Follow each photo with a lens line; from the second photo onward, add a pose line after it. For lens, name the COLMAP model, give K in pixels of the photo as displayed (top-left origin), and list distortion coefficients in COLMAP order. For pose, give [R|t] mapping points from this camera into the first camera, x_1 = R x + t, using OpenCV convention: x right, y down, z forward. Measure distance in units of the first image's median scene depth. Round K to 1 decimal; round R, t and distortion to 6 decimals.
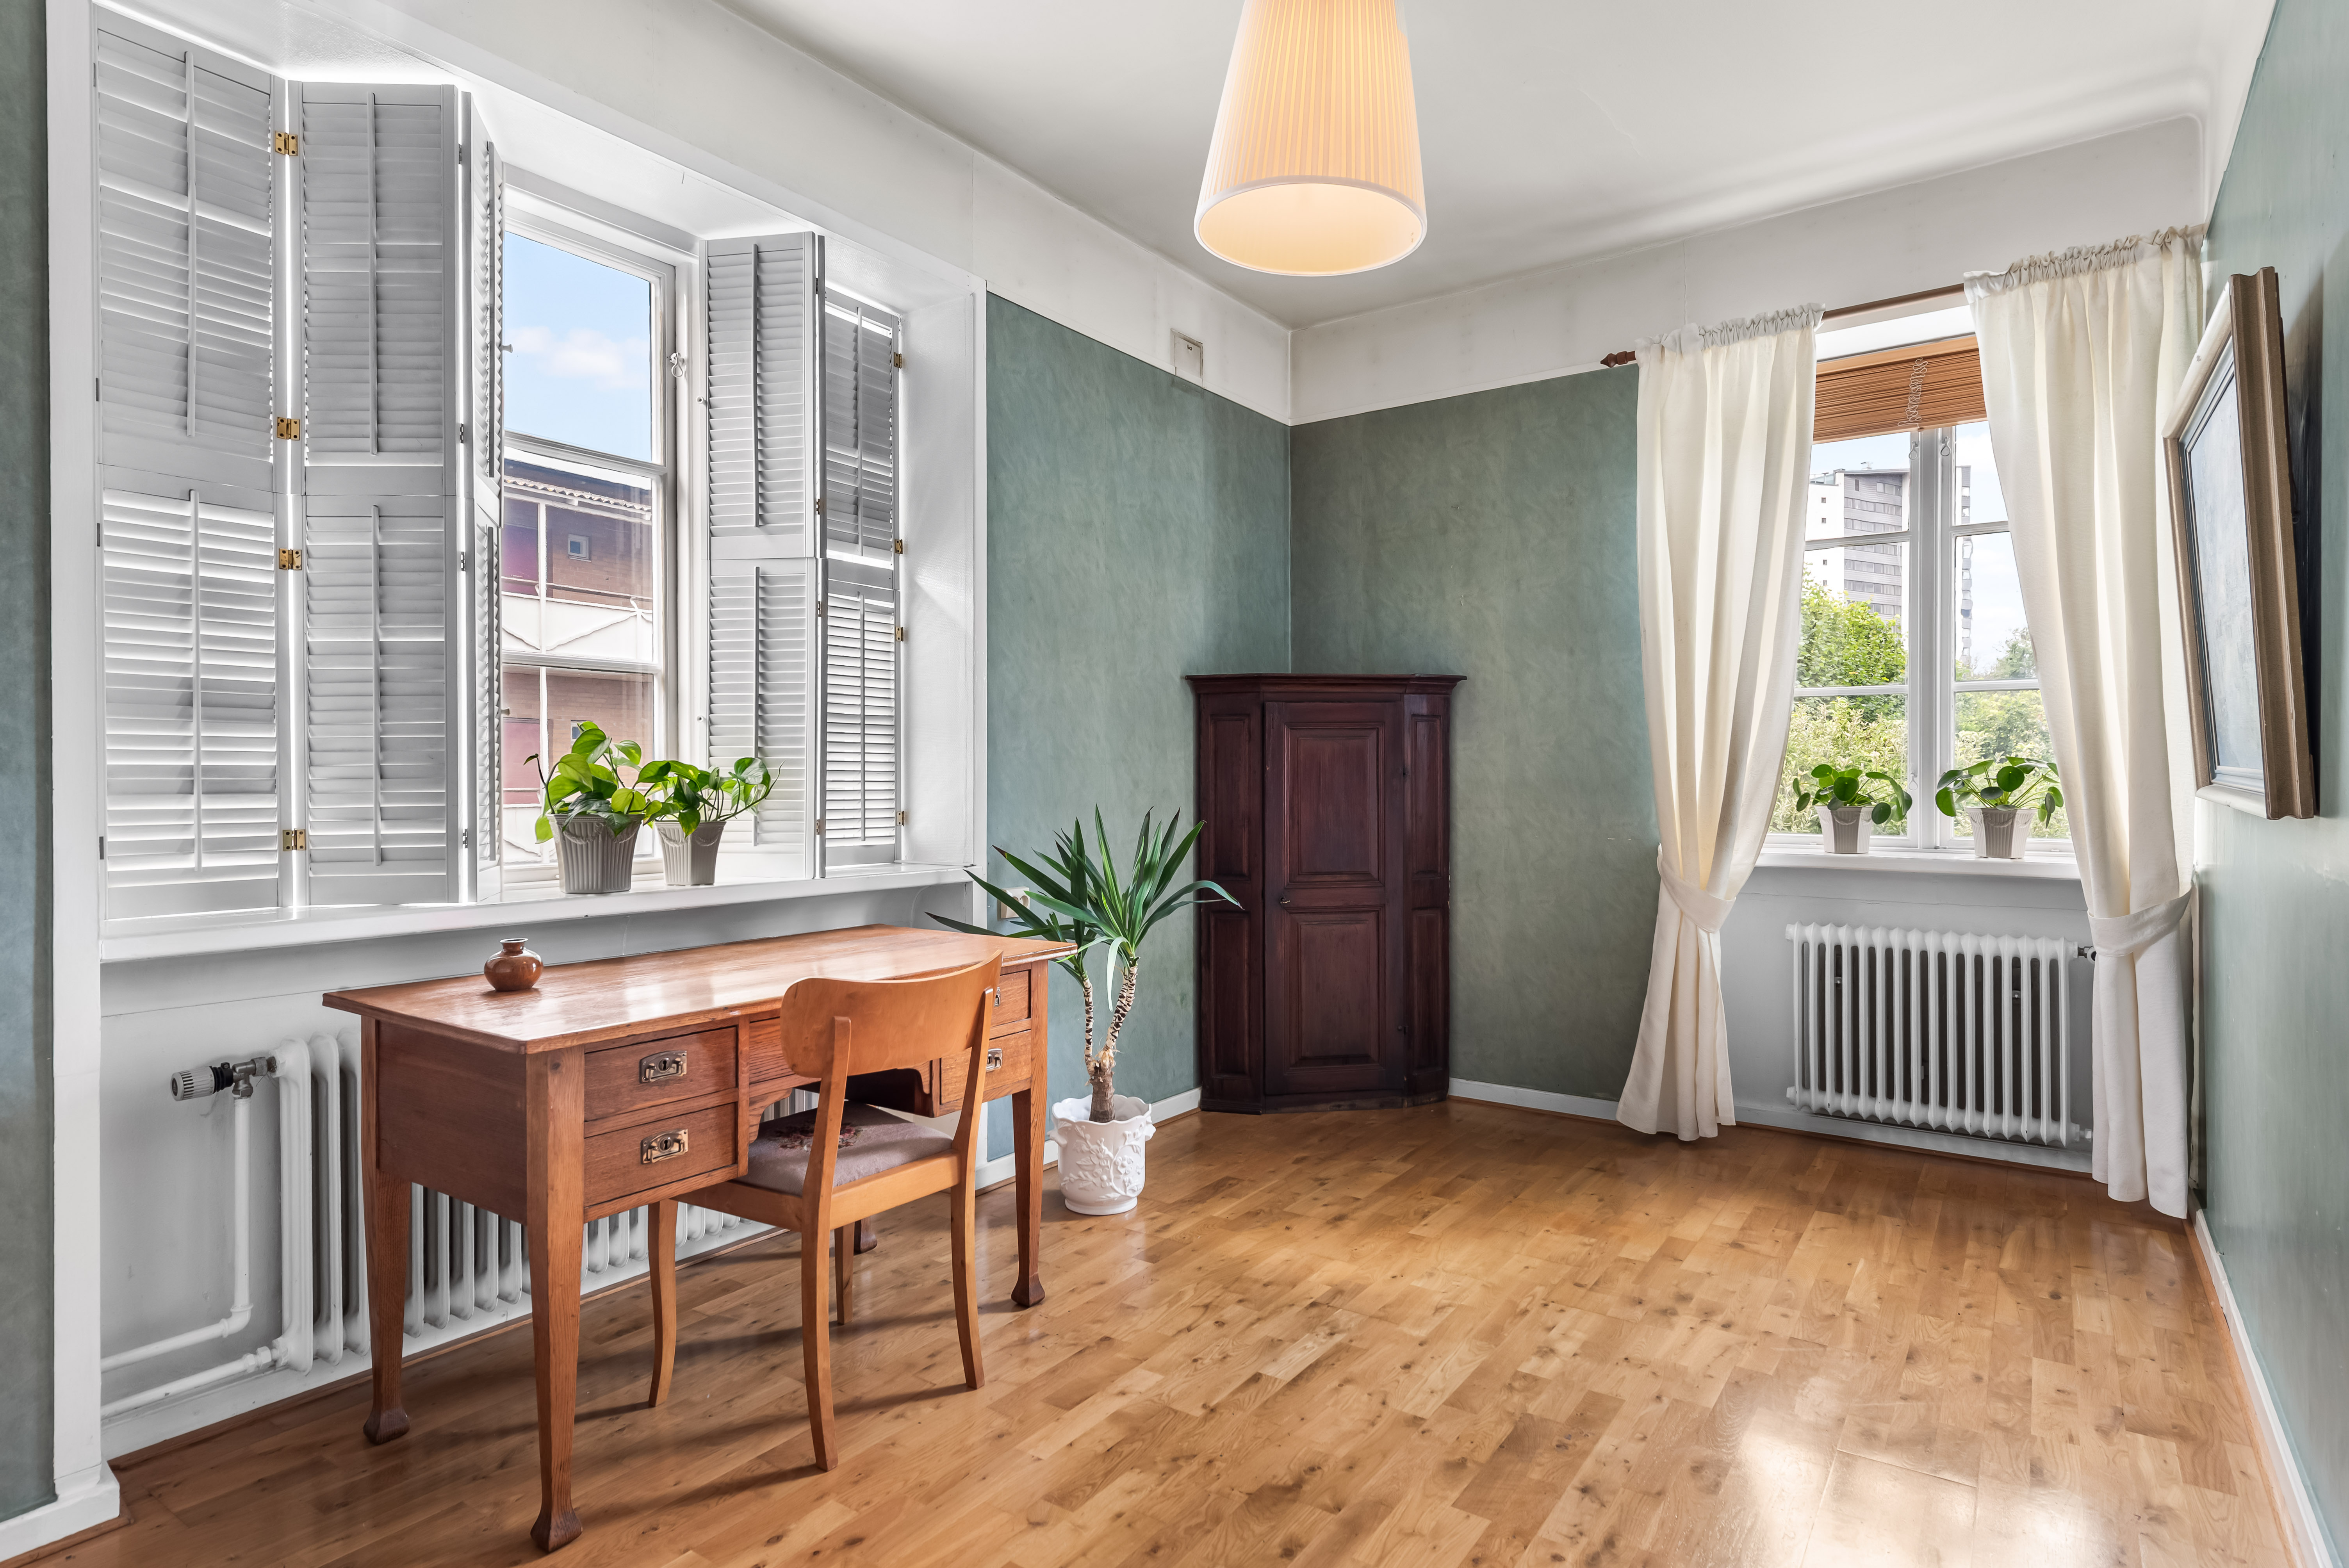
lens RADIAL K [[1232.4, 0, 1177.5], [0, 1232.4, 784.0], [0, 0, 1]] dist [0.004684, 0.000910]
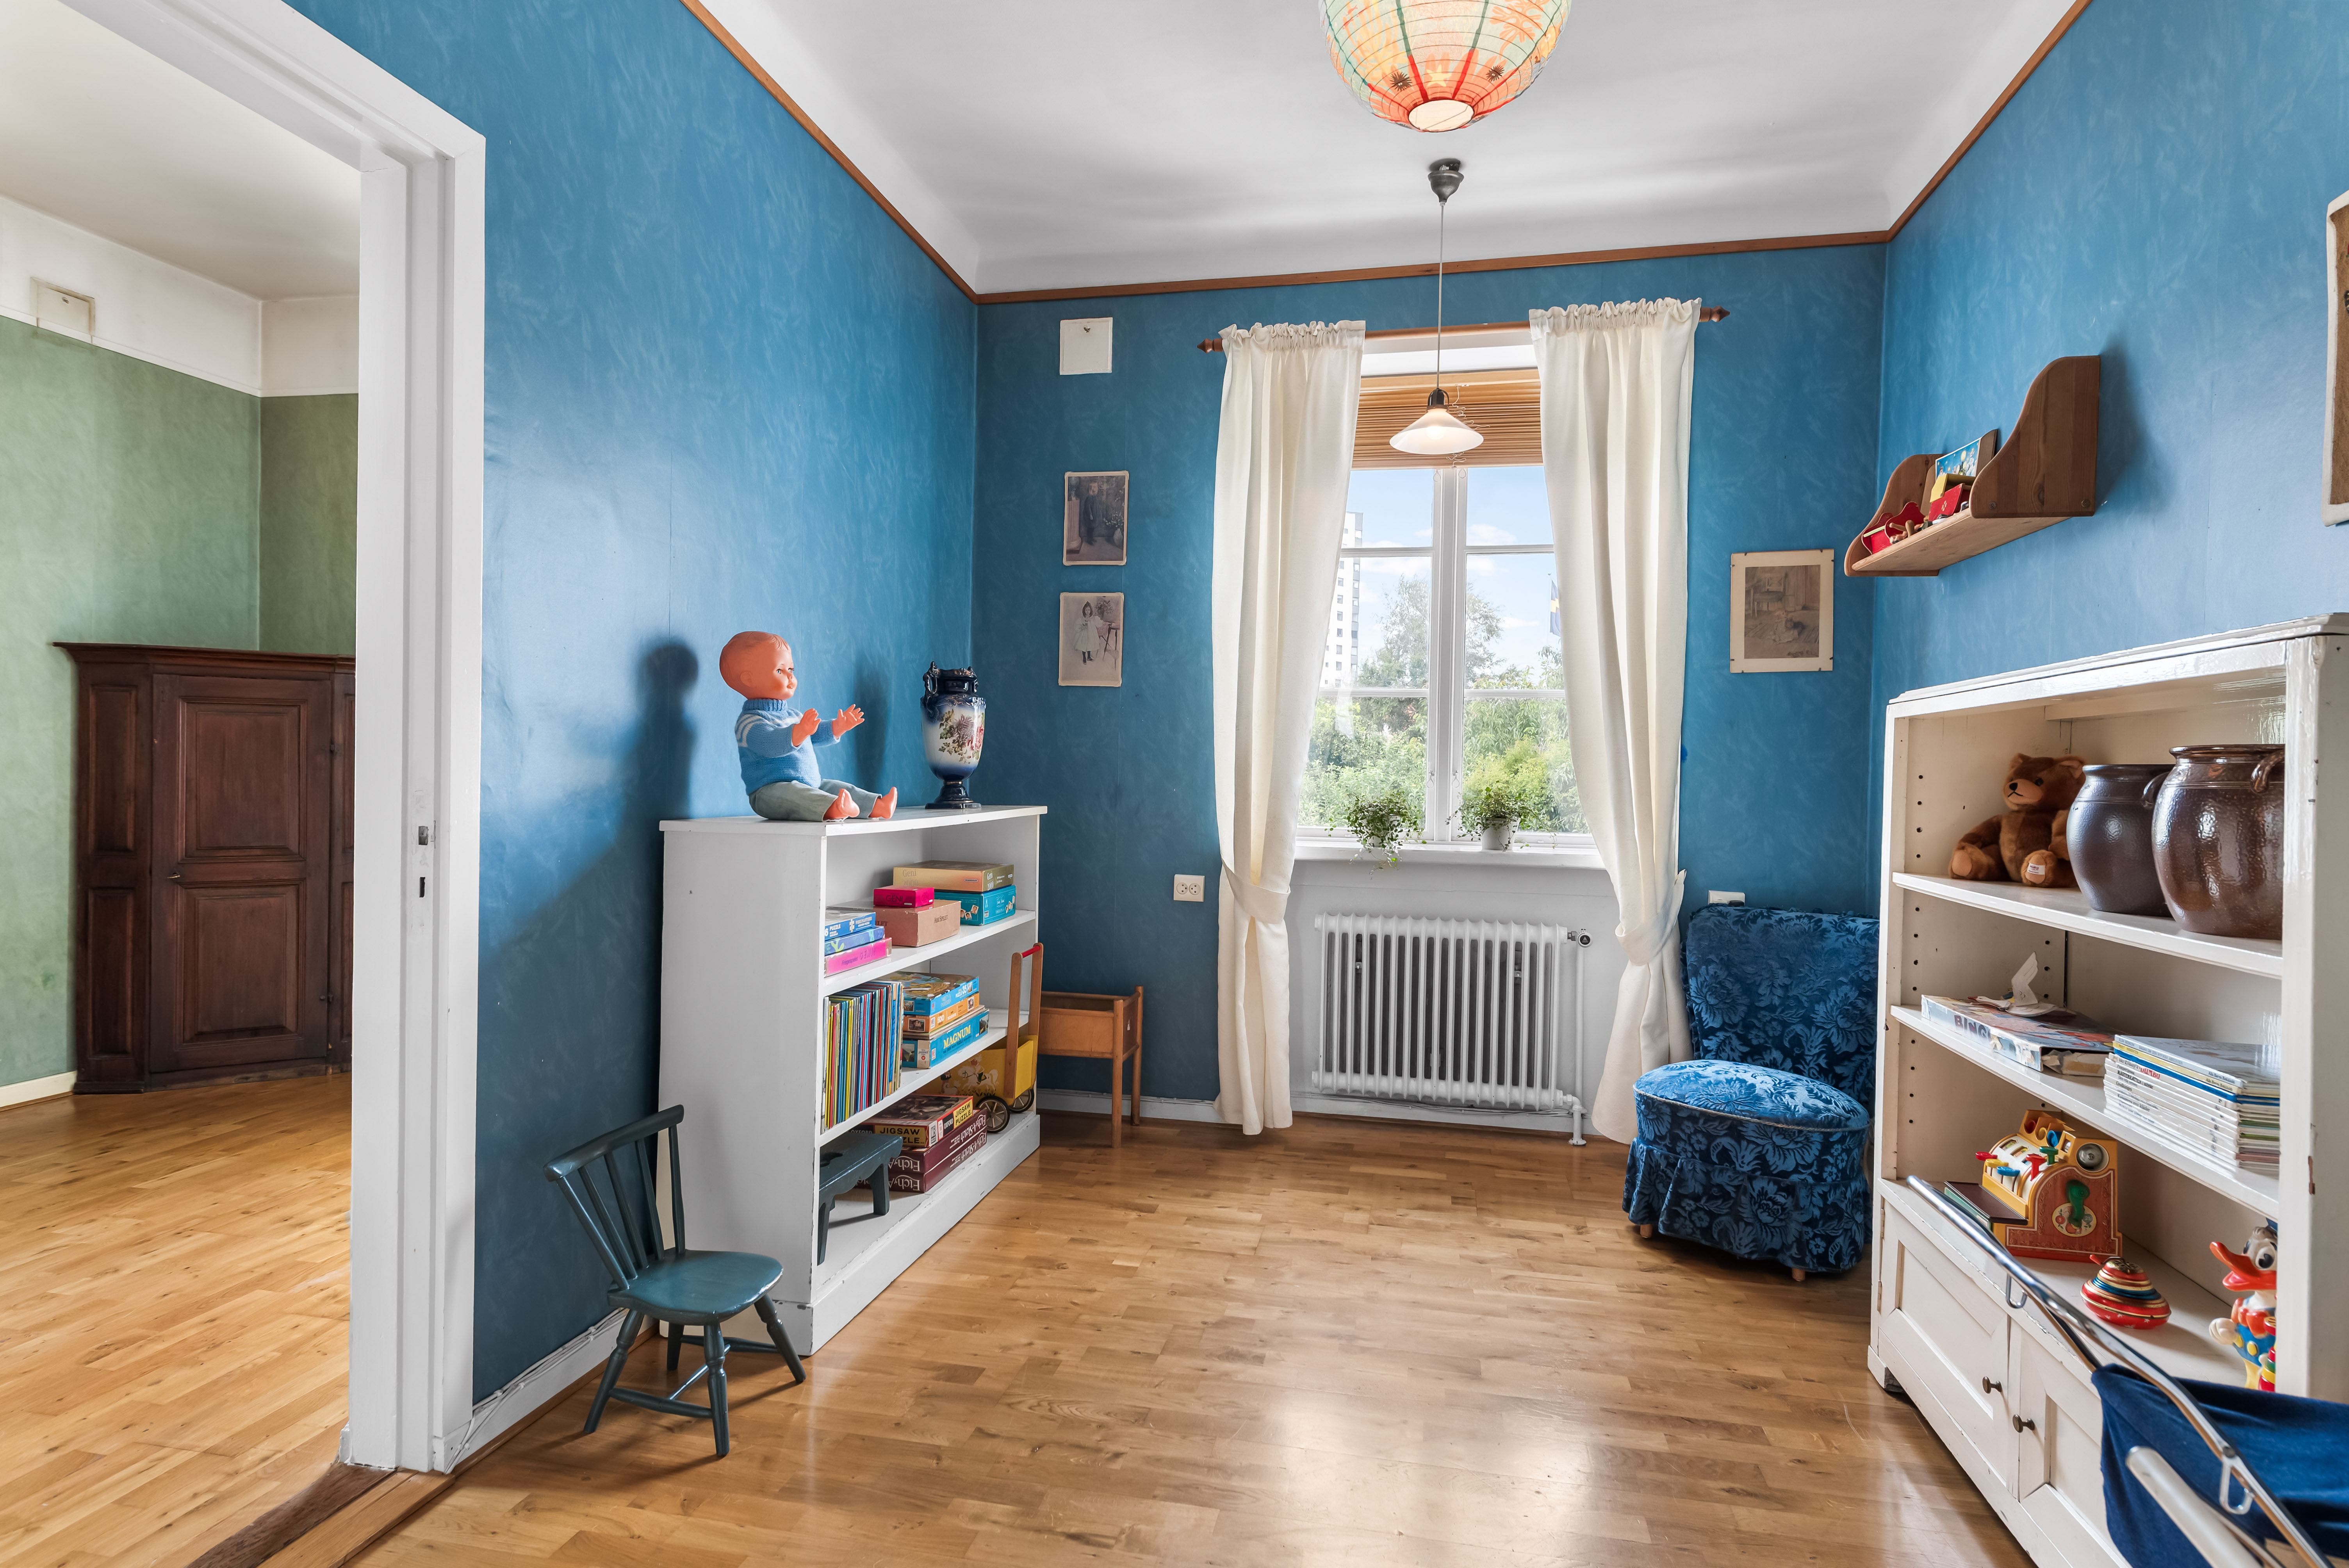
lens RADIAL K [[1225.4, 0, 1175.5], [0, 1225.4, 782.4], [0, 0, 1]] dist [0.001897, -0.001493]
pose [[0.915365, 0.018367, 0.402206, 0.419224], [-0.021956, 0.999750, 0.004315, -0.002113], [-0.402026, -0.012781, 0.915539, -0.222283]]
